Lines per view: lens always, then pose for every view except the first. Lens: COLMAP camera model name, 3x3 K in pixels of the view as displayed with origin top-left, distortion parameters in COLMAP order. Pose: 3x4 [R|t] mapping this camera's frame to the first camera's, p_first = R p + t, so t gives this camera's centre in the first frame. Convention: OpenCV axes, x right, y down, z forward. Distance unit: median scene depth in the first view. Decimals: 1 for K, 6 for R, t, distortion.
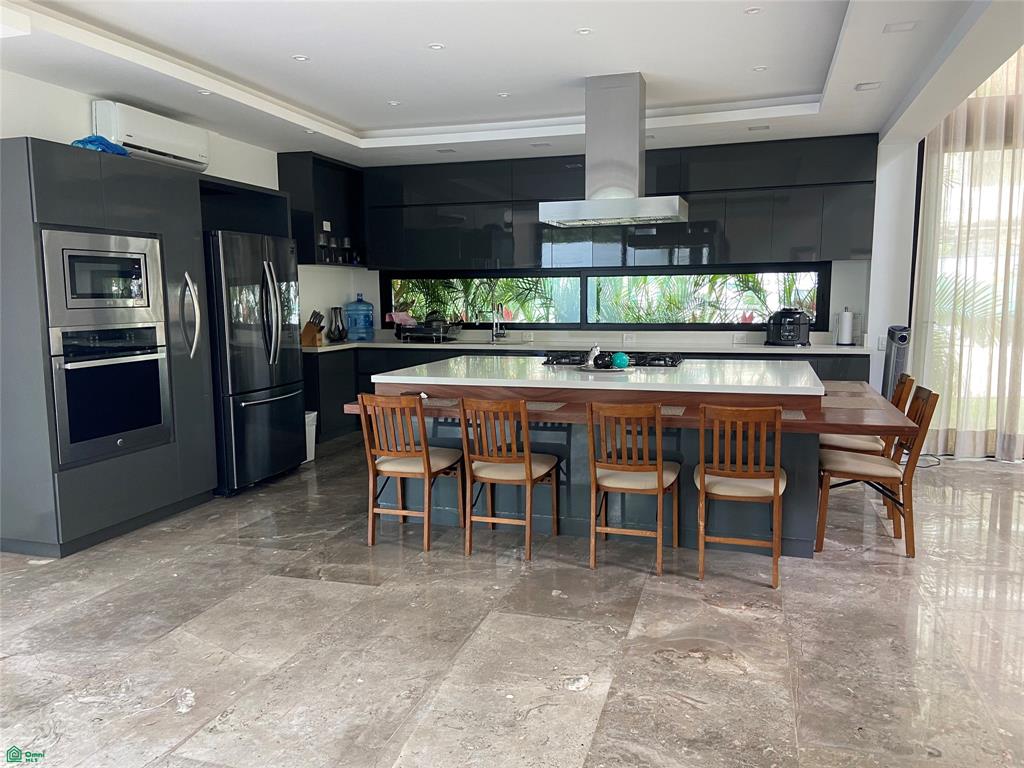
lens RADIAL K [[771.3, 0, 515.8], [0, 771.3, 391.2], [0, 0, 1]] dist [0.065920, -0.056233]
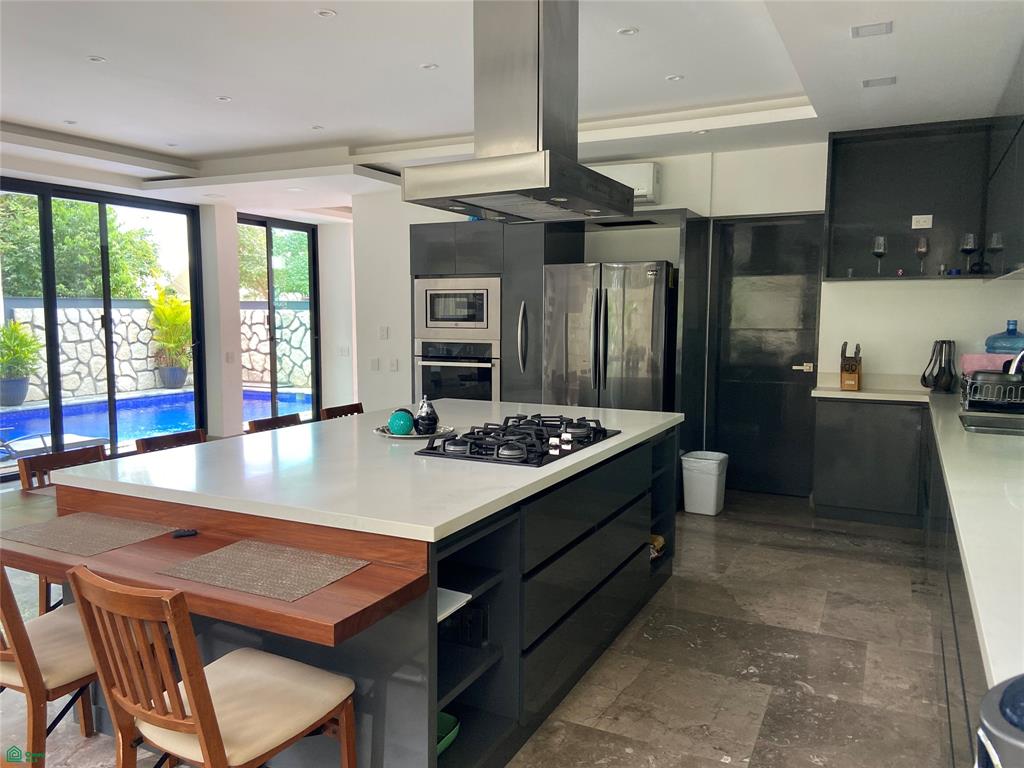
lens RADIAL K [[771.3, 0, 510.6], [0, 771.3, 383.9], [0, 0, 1]] dist [0.065920, -0.056233]
pose [[-0.178497, 0.095051, -0.979339, 0.839239], [-0.125866, 0.984940, 0.118535, -0.178394], [0.975857, 0.144424, -0.163845, 1.284986]]
